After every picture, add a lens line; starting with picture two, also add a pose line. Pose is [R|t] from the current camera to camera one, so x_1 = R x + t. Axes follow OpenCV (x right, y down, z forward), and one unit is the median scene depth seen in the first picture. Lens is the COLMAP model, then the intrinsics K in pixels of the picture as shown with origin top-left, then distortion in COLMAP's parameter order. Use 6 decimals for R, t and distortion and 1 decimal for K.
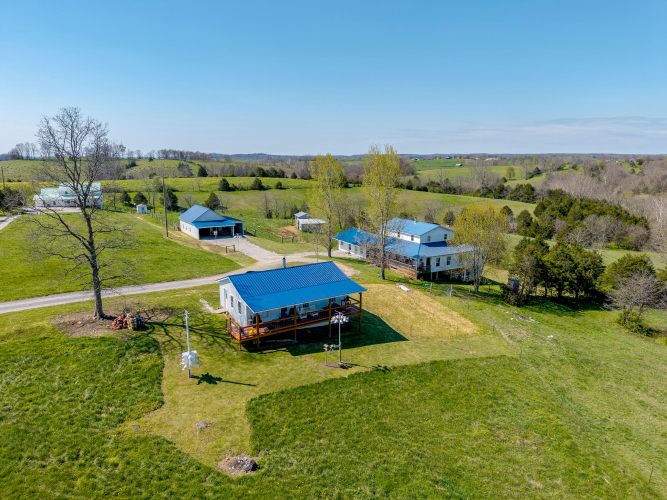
lens RADIAL K [[451.2, 0, 333.5], [0, 451.2, 250.0], [0, 0, 1]] dist [0.063144, -0.076357]
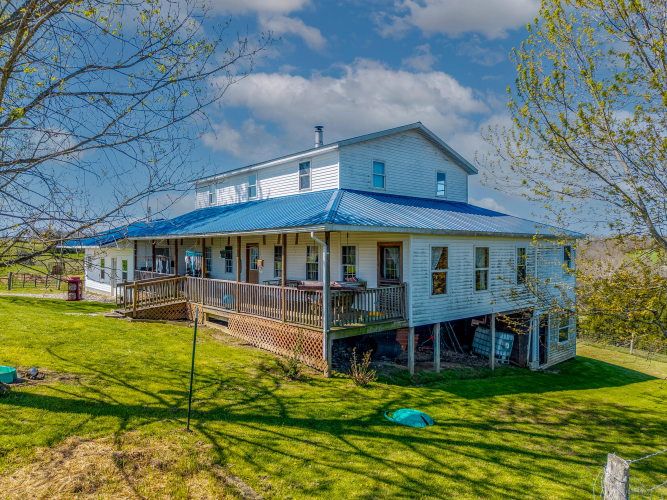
lens RADIAL K [[451.2, 0, 333.5], [0, 451.2, 250.0], [0, 0, 1]] dist [0.063144, -0.076357]
pose [[0.984743, 0.000452, 0.174014, 0.156540], [0.032726, 0.981673, -0.187743, 0.051688], [-0.170909, 0.190573, 0.966681, 0.826008]]
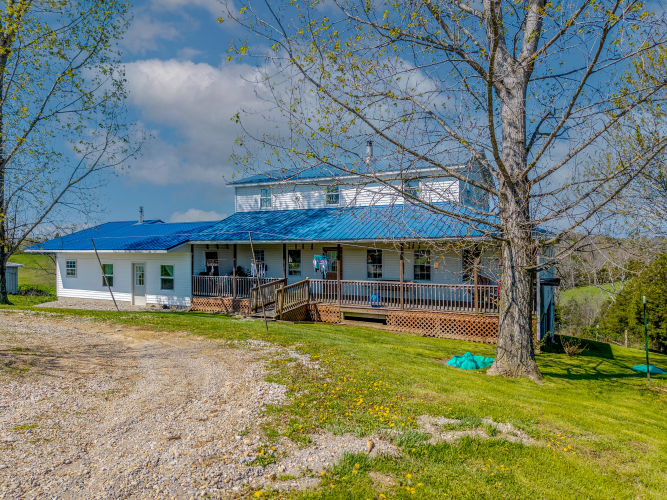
lens RADIAL K [[451.2, 0, 333.5], [0, 451.2, 250.0], [0, 0, 1]] dist [0.063144, -0.076357]
pose [[0.844813, -0.001514, 0.535060, 0.006700], [0.107071, 0.980248, -0.166281, 0.045155], [-0.524240, 0.197765, 0.828288, 0.856274]]
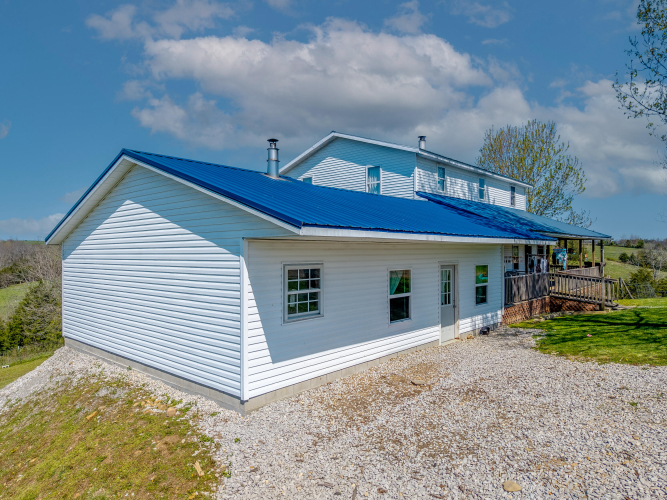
lens RADIAL K [[451.2, 0, 333.5], [0, 451.2, 250.0], [0, 0, 1]] dist [0.063144, -0.076357]
pose [[-0.310521, 0.003816, 0.950559, -0.083435], [0.191147, 0.979816, 0.058509, -0.032800], [-0.931150, 0.199864, -0.304983, 1.262059]]
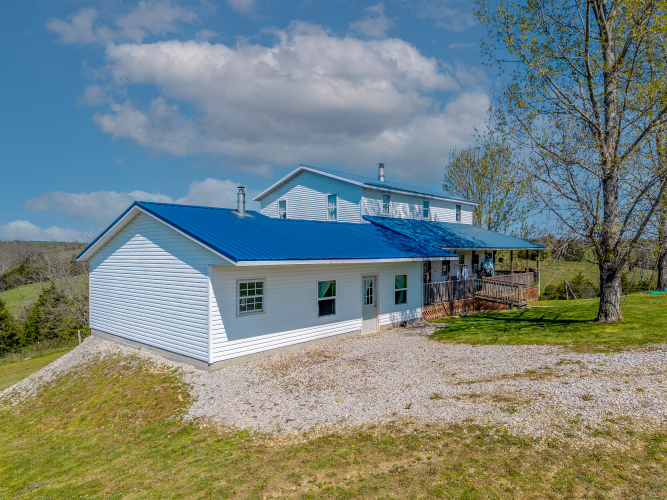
lens RADIAL K [[451.2, 0, 333.5], [0, 451.2, 250.0], [0, 0, 1]] dist [0.063144, -0.076357]
pose [[-0.301839, 0.003056, 0.953354, -0.149877], [0.193543, 0.979368, 0.058138, -0.039196], [-0.933506, 0.202064, -0.296203, 1.255456]]
